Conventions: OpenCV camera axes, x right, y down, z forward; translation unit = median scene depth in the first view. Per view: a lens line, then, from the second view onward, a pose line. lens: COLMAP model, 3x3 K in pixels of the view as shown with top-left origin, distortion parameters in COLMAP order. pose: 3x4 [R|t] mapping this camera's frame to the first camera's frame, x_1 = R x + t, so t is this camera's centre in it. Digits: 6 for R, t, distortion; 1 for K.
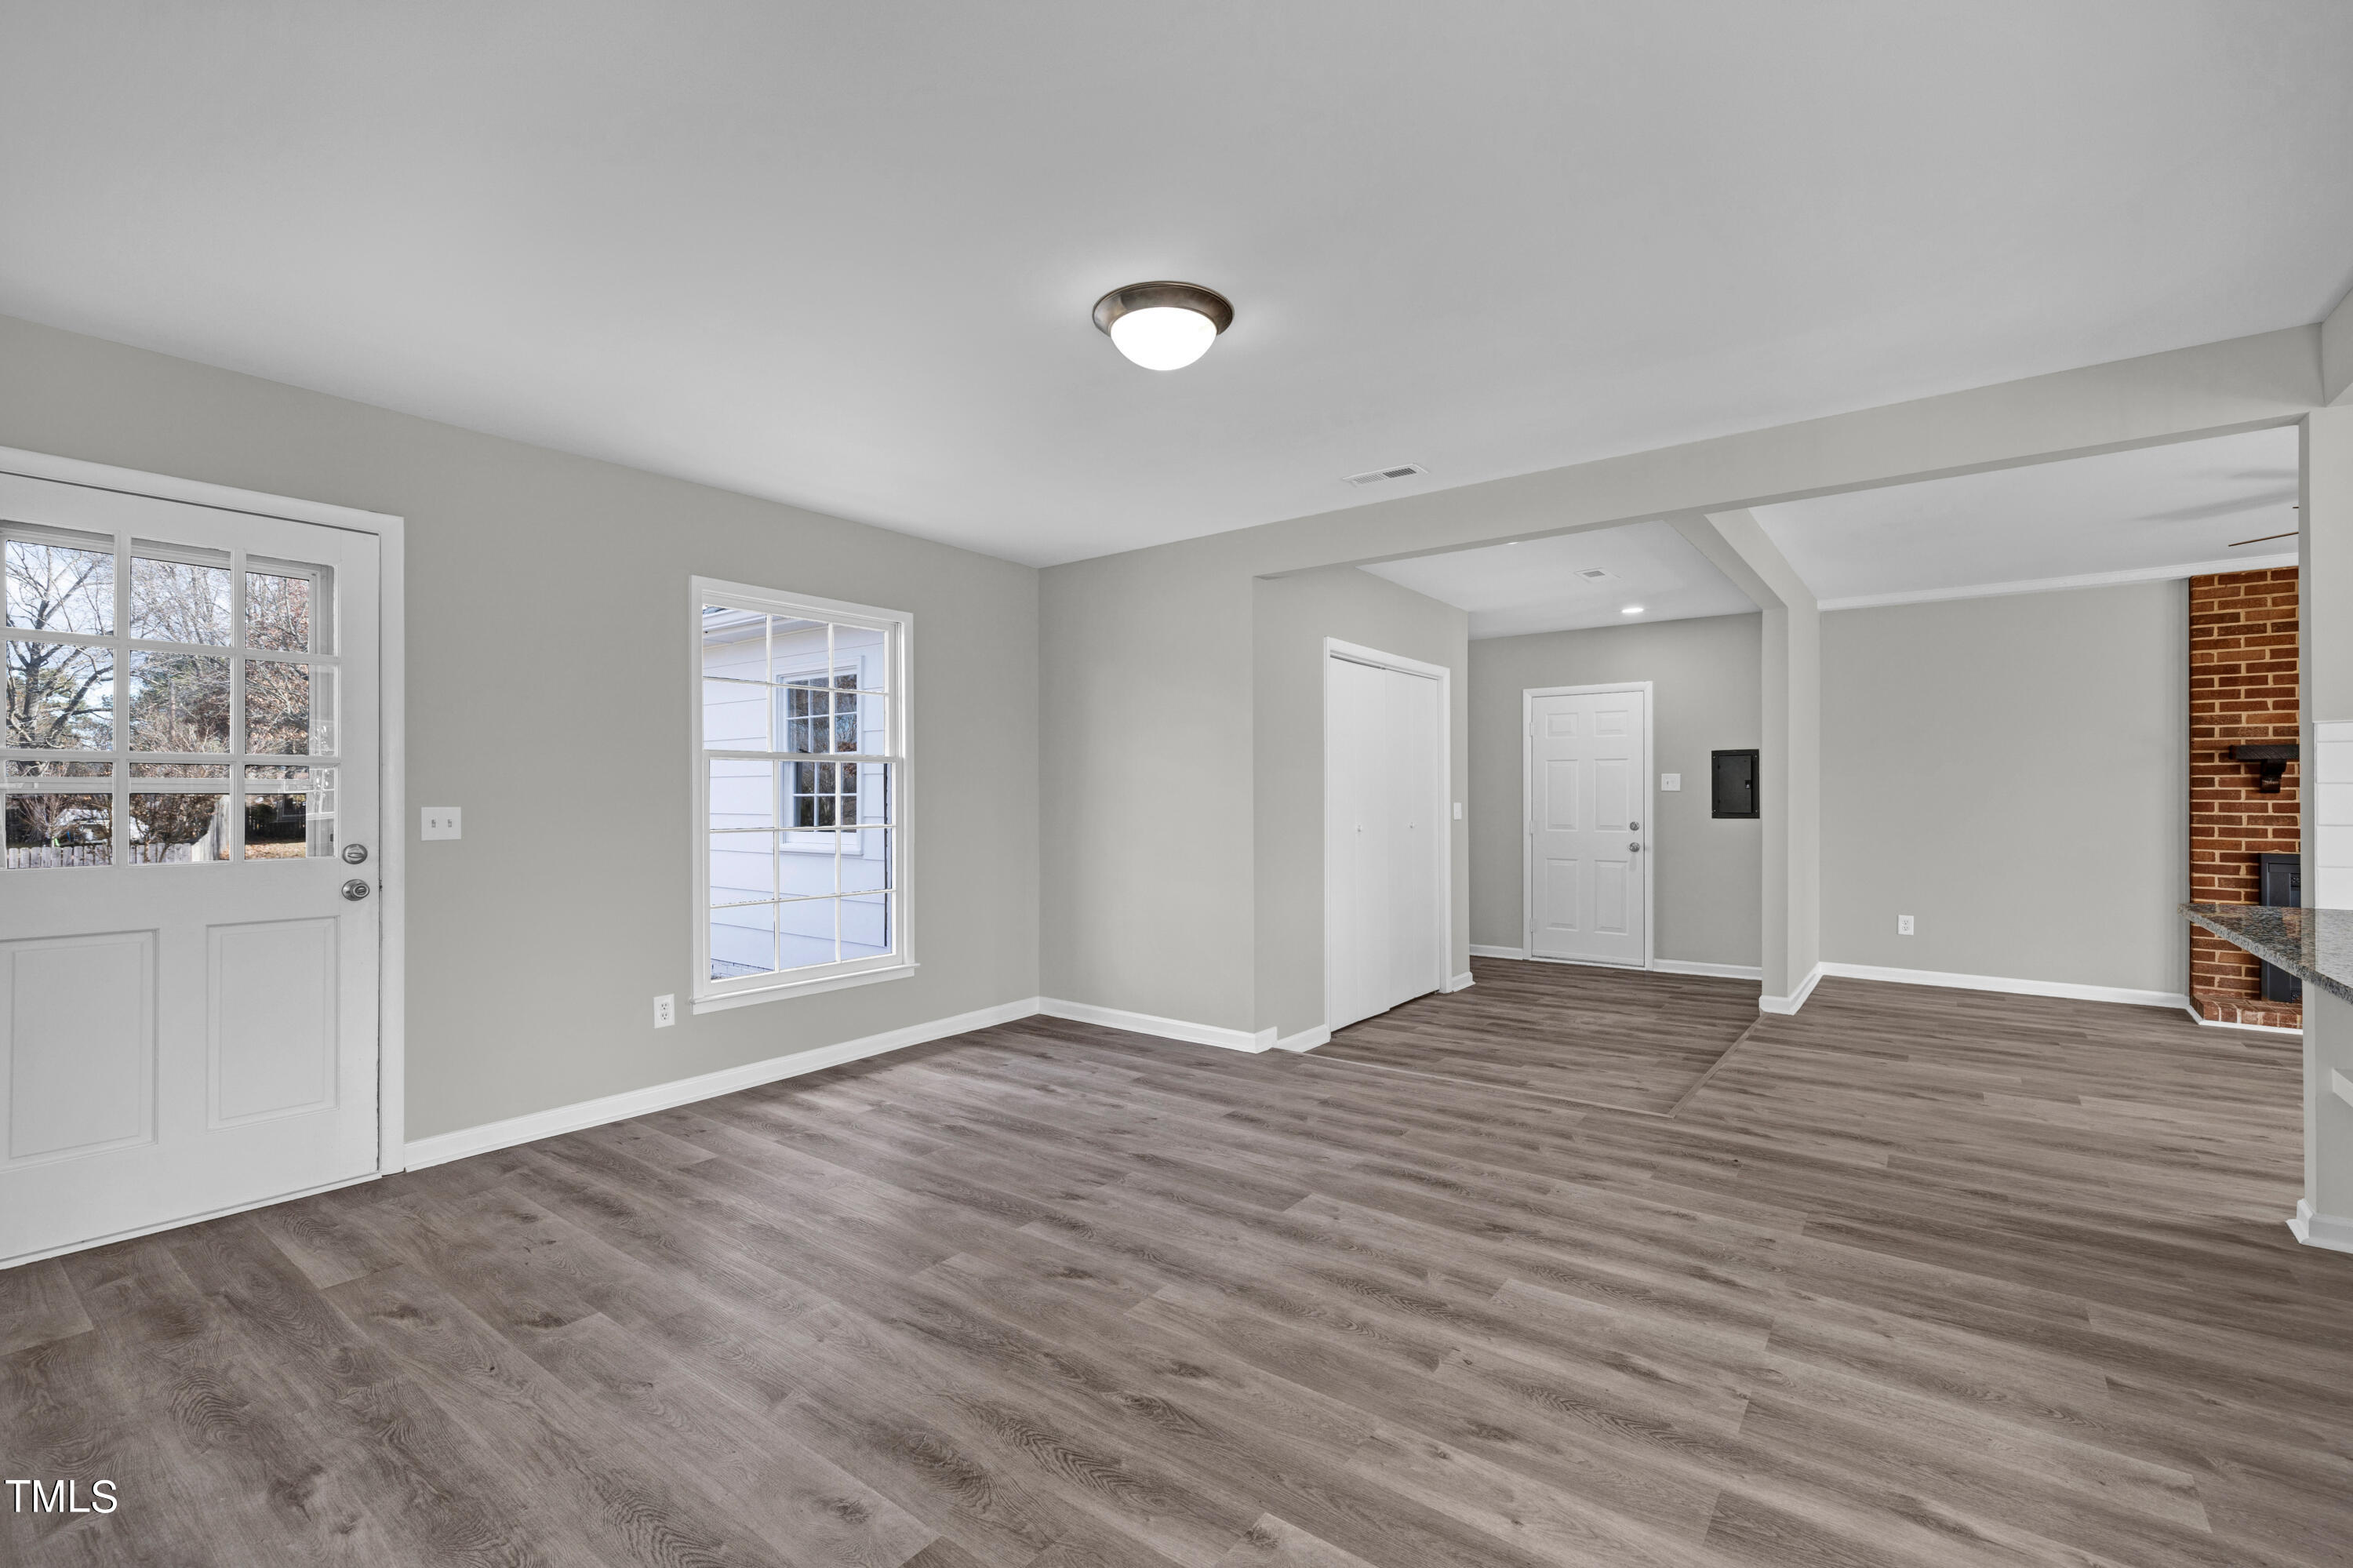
lens RADIAL K [[1021.5, 0, 1170.2], [0, 1021.5, 791.6], [0, 0, 1]] dist [0.000984, 0.000276]
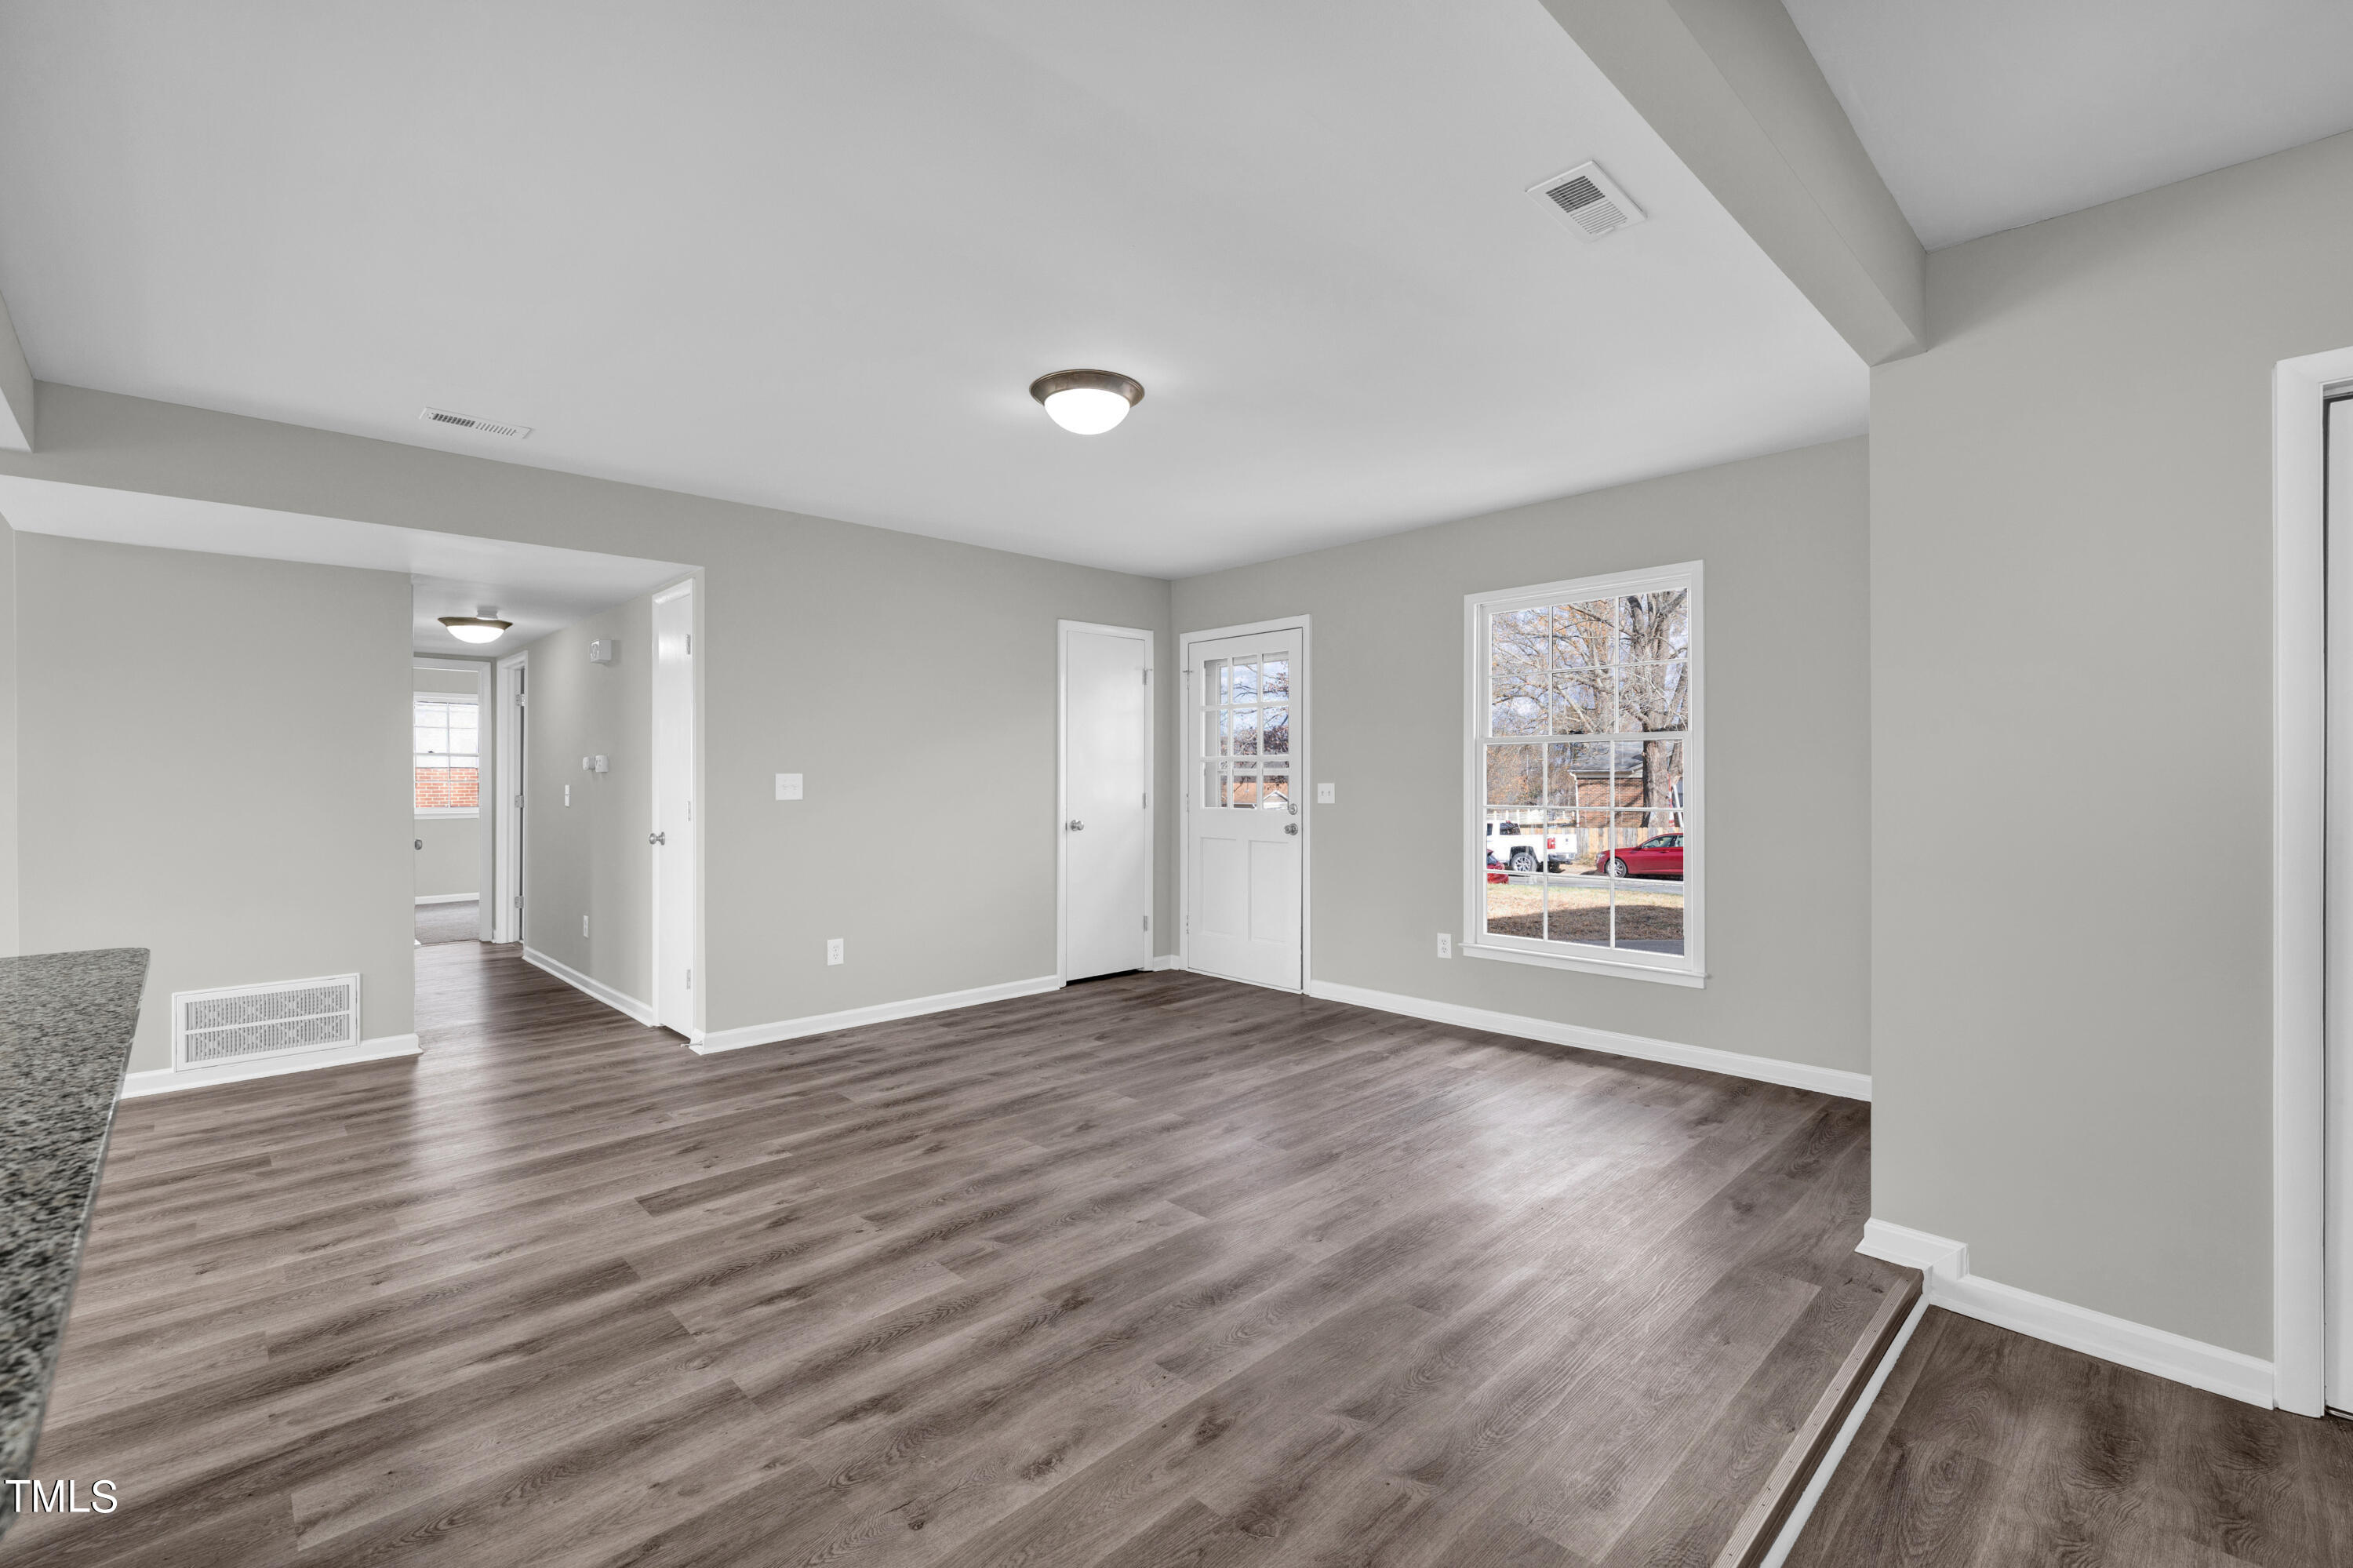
lens RADIAL K [[1014.9, 0, 1176.5], [0, 1014.9, 784.0], [0, 0, 1]] dist [0.003087, 0.000084]
pose [[-0.154554, 0.008840, -0.987945, 0.945268], [0.008200, 0.999937, 0.007665, 0.001161], [0.987950, -0.006917, -0.154616, 1.024156]]
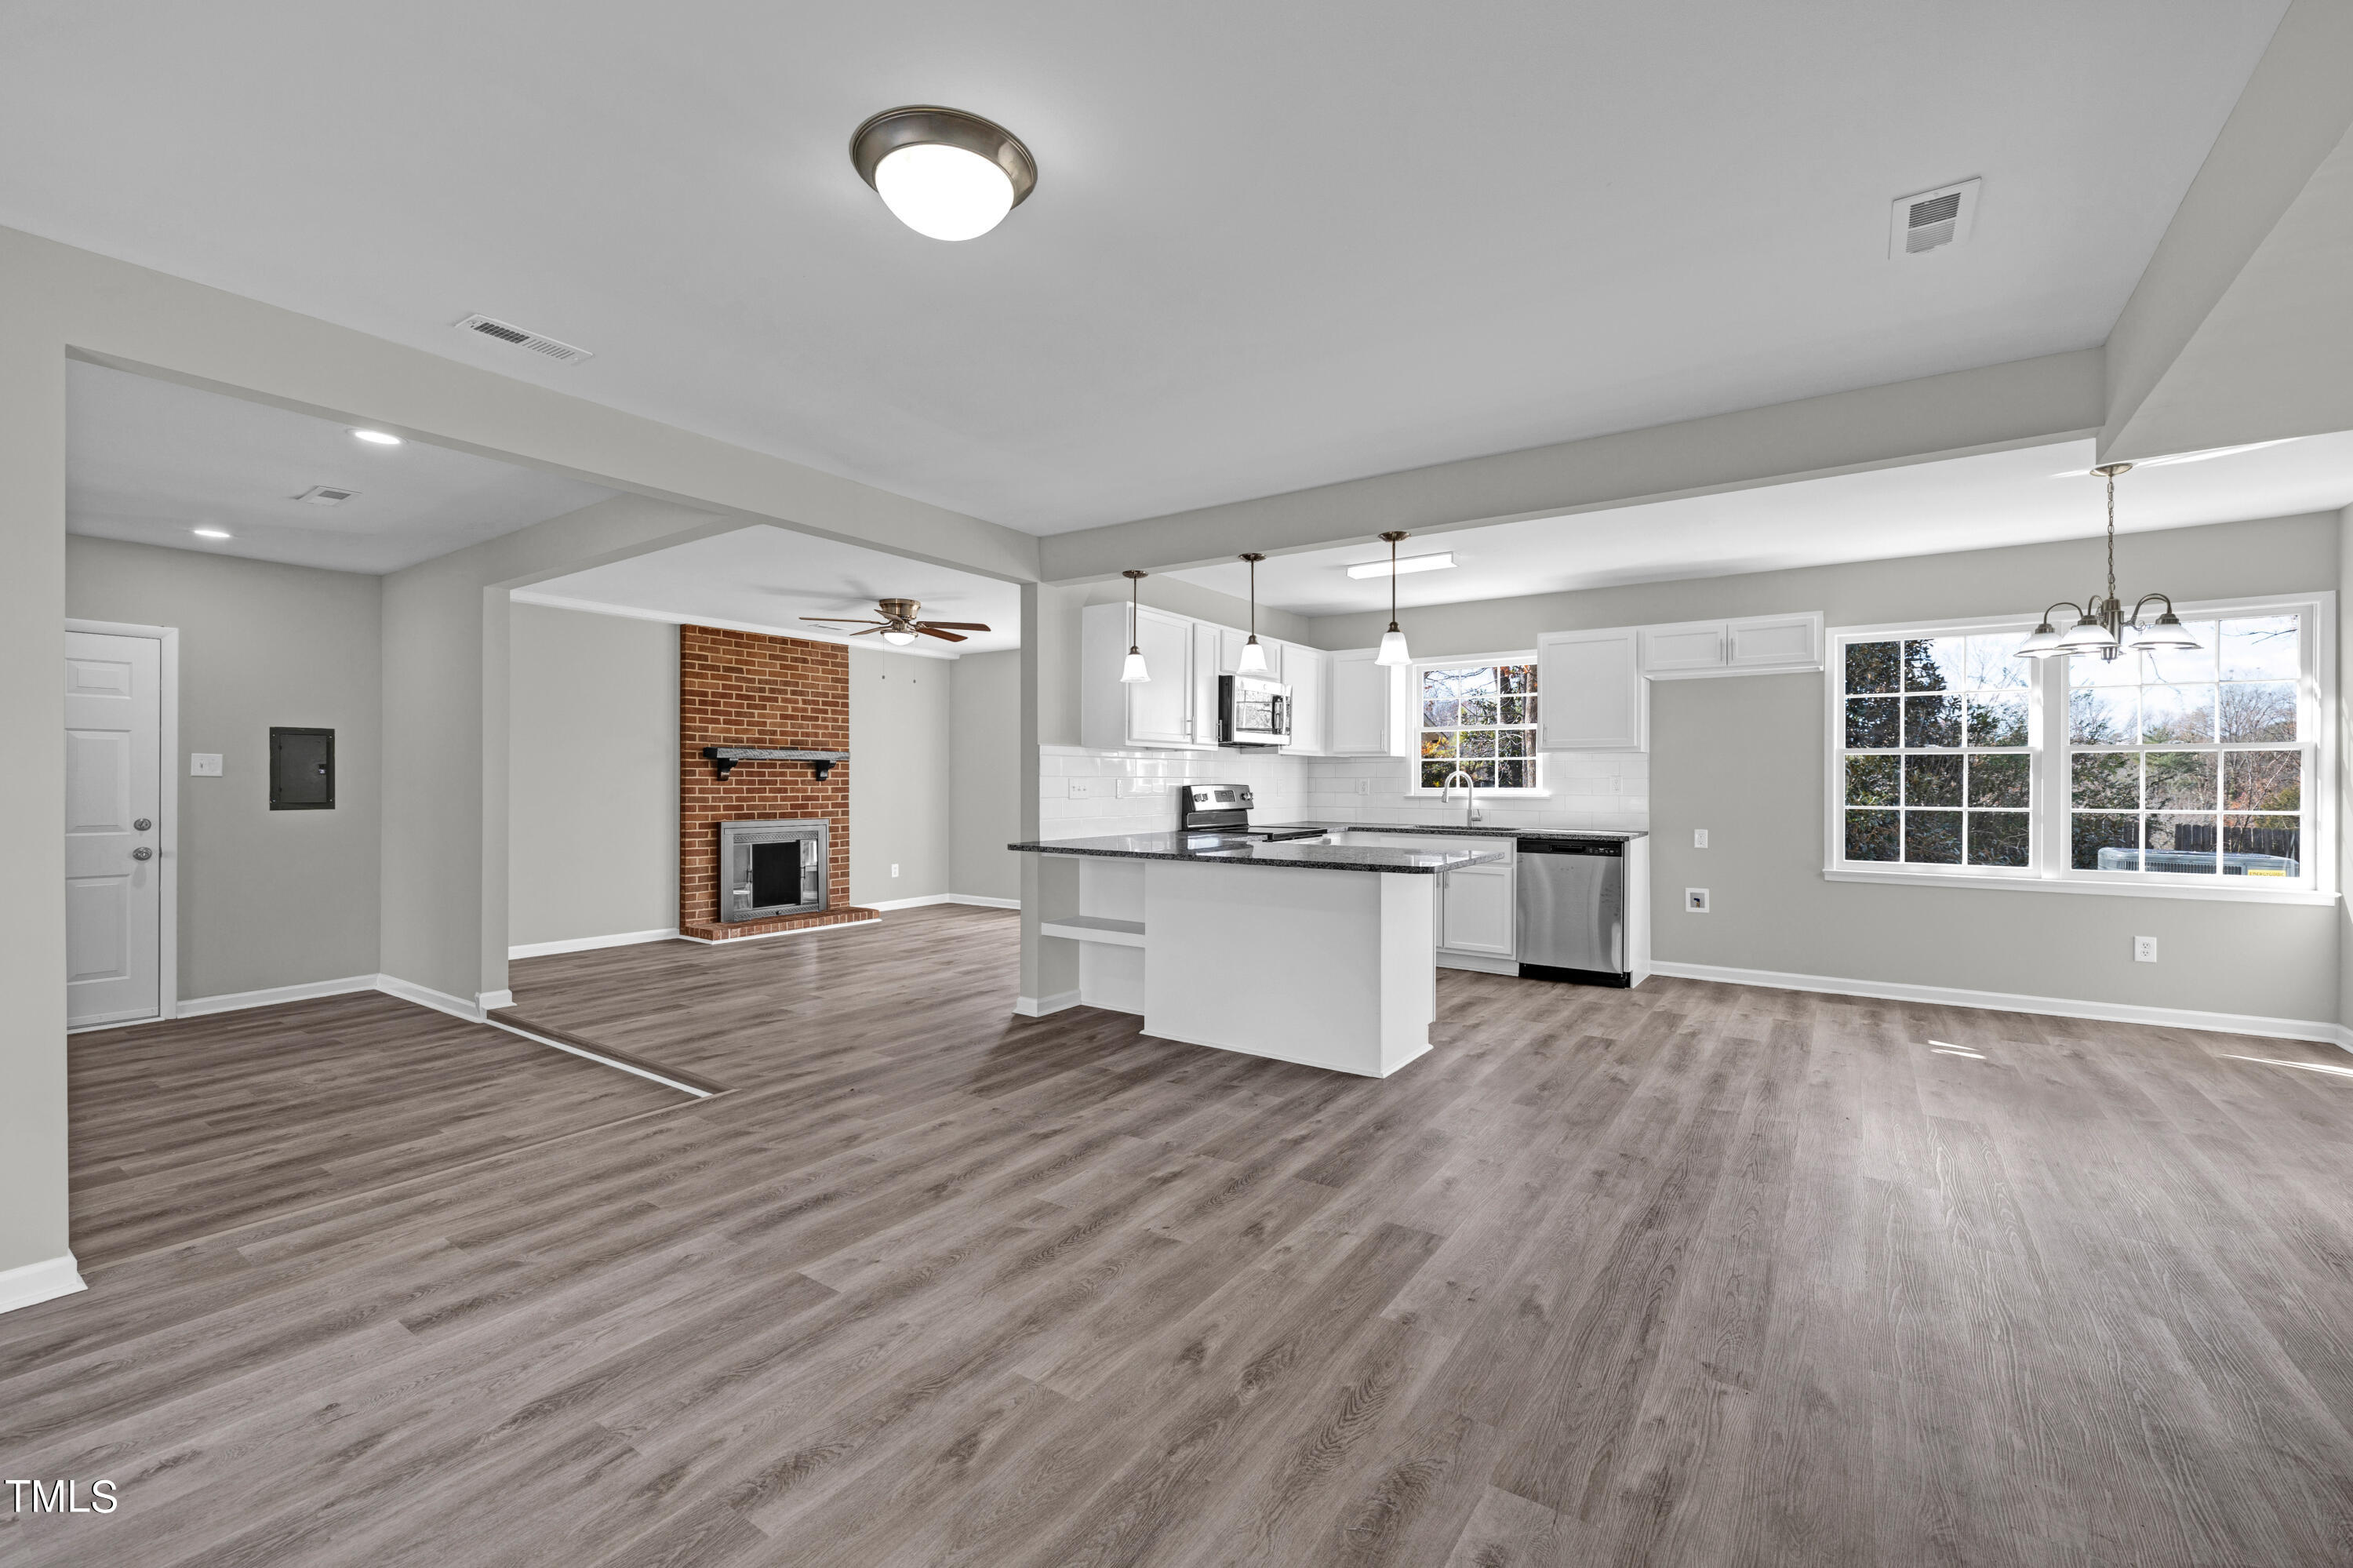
lens RADIAL K [[985.7, 0, 1169.9], [0, 985.7, 782.2], [0, 0, 1]] dist [0.000602, -0.000116]
pose [[-0.044899, 0.000859, 0.998991, -0.606074], [-0.004382, 0.999990, -0.001057, 0.003176], [-0.998982, -0.004425, -0.044894, 0.681309]]
